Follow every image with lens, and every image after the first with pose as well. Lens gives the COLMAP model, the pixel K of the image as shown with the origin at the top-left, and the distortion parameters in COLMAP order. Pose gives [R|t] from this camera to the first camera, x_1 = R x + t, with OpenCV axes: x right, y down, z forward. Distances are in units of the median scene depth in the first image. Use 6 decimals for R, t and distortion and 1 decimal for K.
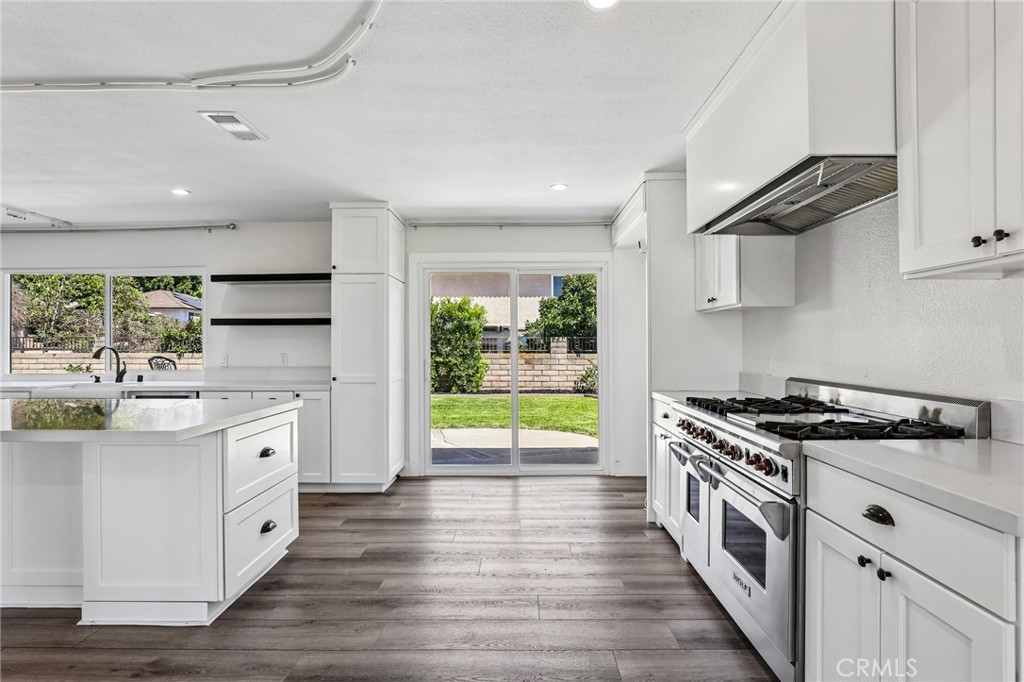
lens RADIAL K [[507.4, 0, 515.0], [0, 507.4, 342.6], [0, 0, 1]] dist [-0.026815, 0.001434]
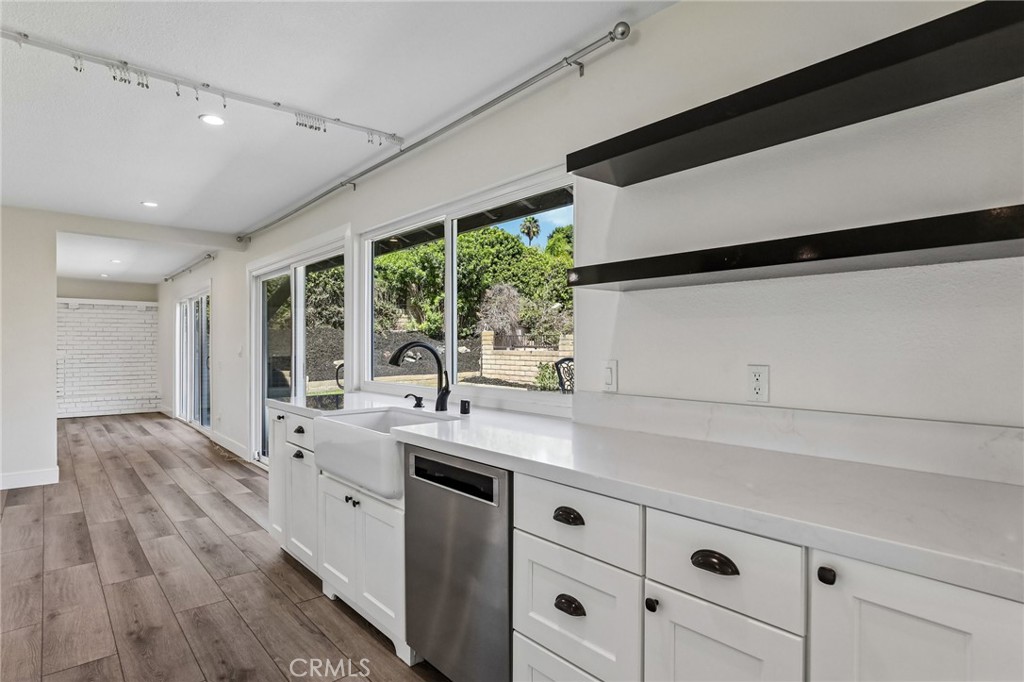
lens RADIAL K [[547.9, 0, 514.9], [0, 547.9, 346.3], [0, 0, 1]] dist [-0.000104, 0.001873]
pose [[0.665915, 0.005725, -0.746006, -0.300569], [0.001389, 0.999959, 0.008915, 0.006499], [0.746027, -0.006973, 0.665880, 0.649077]]
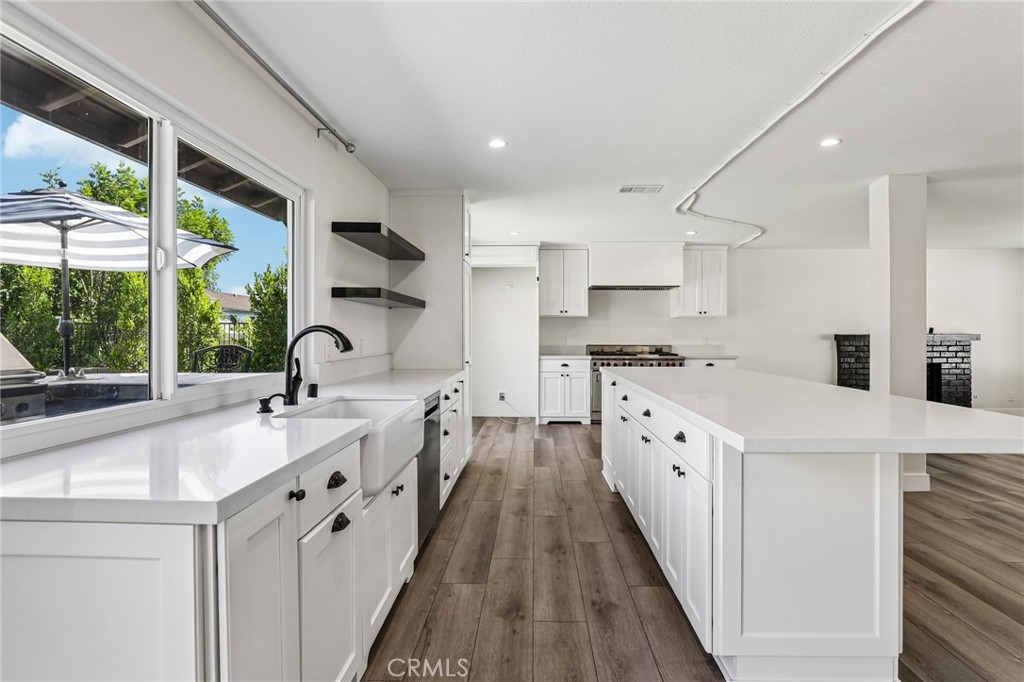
lens RADIAL K [[507.4, 0, 515.0], [0, 507.4, 342.6], [0, 0, 1]] dist [-0.026815, 0.001434]
pose [[0.023434, -0.012954, 0.999641, -1.200144], [-0.005521, 0.999899, 0.013087, 0.014678], [-0.999710, -0.005825, 0.023360, 0.756436]]
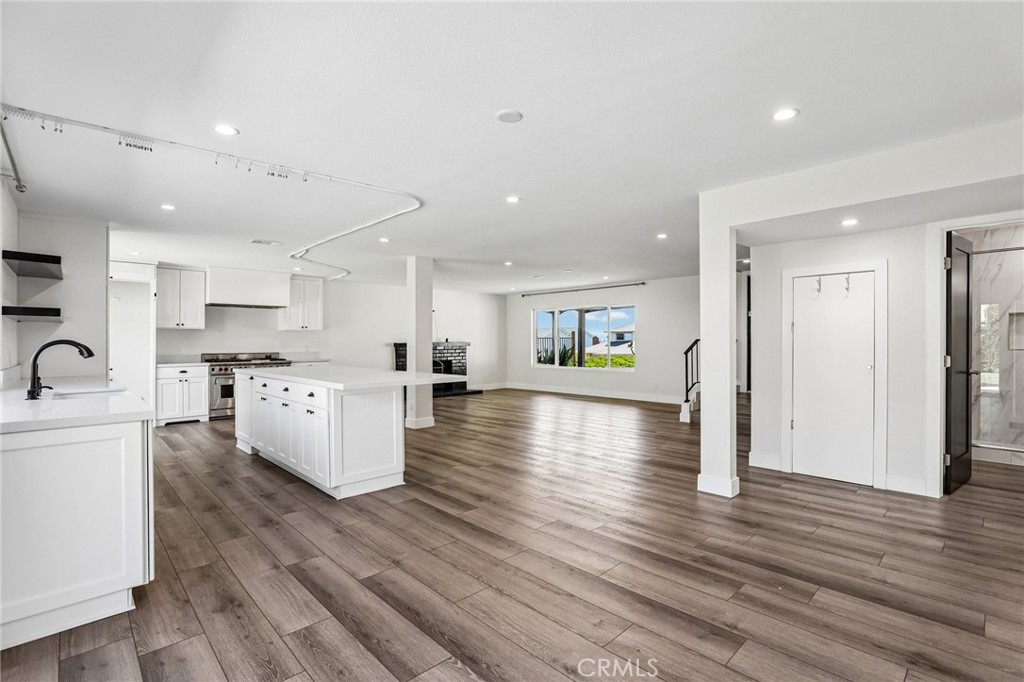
lens RADIAL K [[486.8, 0, 509.5], [0, 486.8, 315.1], [0, 0, 1]] dist [-0.002659, -0.000209]
pose [[-0.688188, 0.048938, 0.723880, -1.611655], [0.006981, 0.998123, -0.060841, 0.016828], [-0.725499, -0.036817, -0.687238, 0.958439]]
